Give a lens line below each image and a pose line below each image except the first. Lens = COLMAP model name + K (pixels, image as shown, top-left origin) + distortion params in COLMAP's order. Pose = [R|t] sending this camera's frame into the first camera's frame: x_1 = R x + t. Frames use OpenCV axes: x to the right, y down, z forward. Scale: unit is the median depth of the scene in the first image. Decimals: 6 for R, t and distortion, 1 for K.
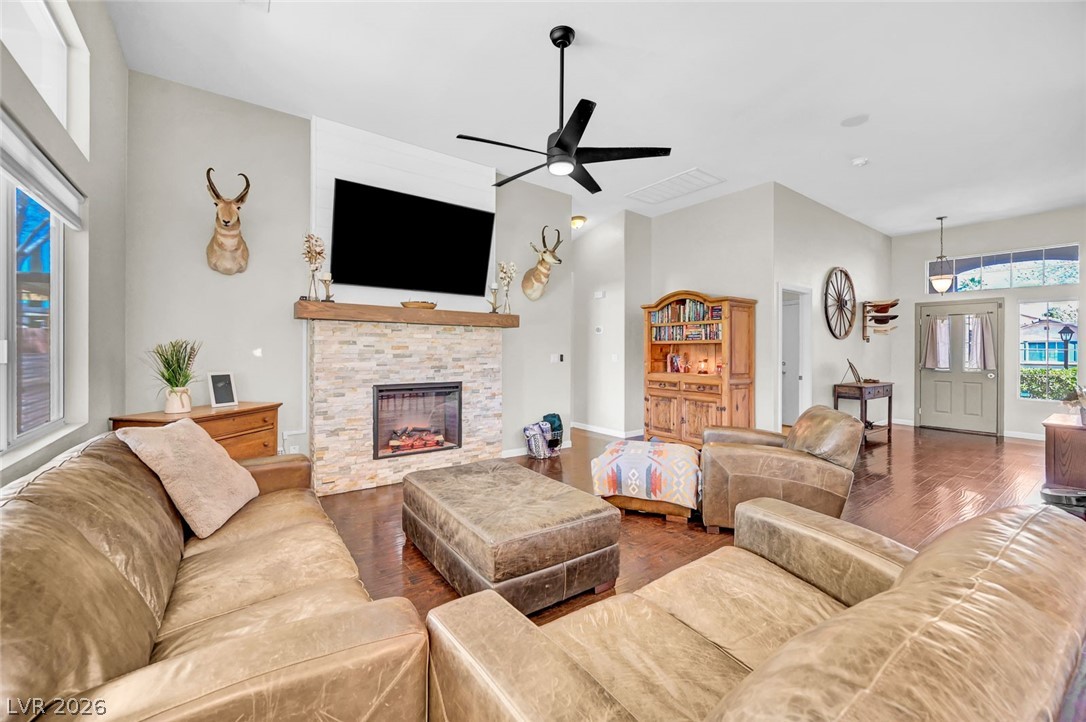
lens RADIAL K [[437.0, 0, 539.6], [0, 437.0, 347.6], [0, 0, 1]] dist [-0.000005, 0.000052]
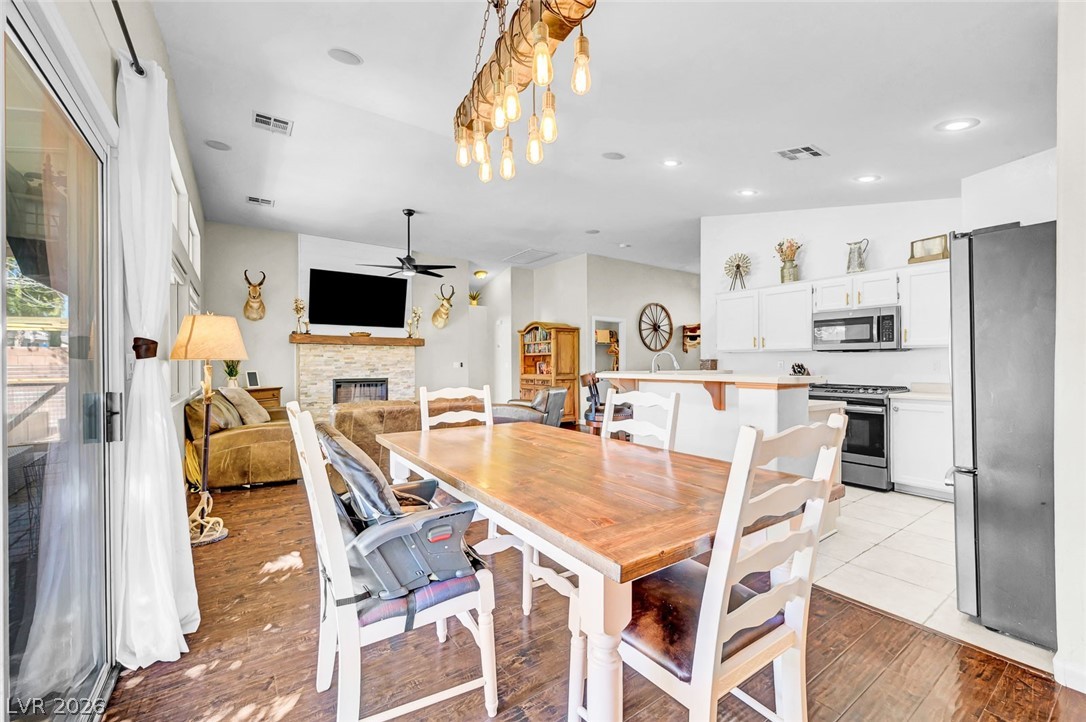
lens RADIAL K [[437.3, 0, 543.0], [0, 437.3, 361.0], [0, 0, 1]] dist [0.000789, -0.000010]
pose [[0.999727, -0.008021, -0.021948, 0.483234], [0.007999, 0.999967, -0.001098, 0.018195], [0.021956, 0.000922, 0.999759, -0.725945]]
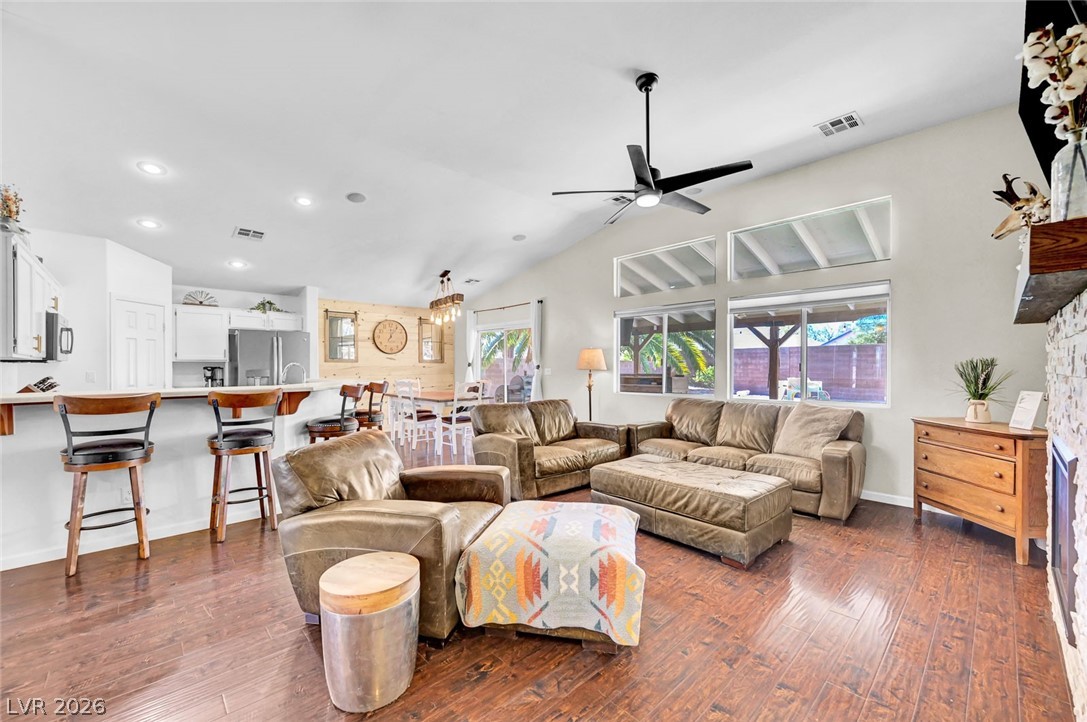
lens RADIAL K [[433.8, 0, 543.7], [0, 433.8, 365.7], [0, 0, 1]] dist [0.001479, 0.000102]
pose [[-0.991573, -0.004497, -0.129469, 0.291369], [-0.003849, 0.999979, -0.005256, 0.008473], [0.129490, -0.004714, -0.991570, 1.321221]]
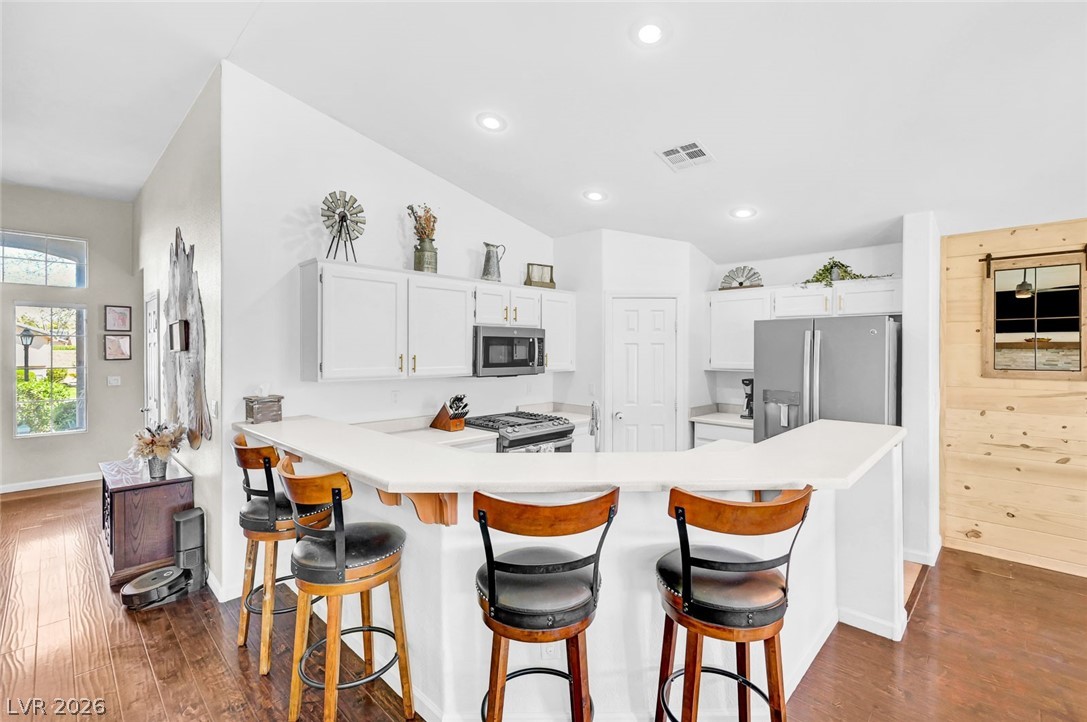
lens RADIAL K [[484.5, 0, 543.1], [0, 484.5, 352.8], [0, 0, 1]] dist [-0.000816, 0.000170]
pose [[-0.168936, -0.013073, 0.985540, 0.237290], [-0.006879, 0.999903, 0.012084, -0.057907], [-0.985603, -0.004738, -0.169009, 0.397294]]
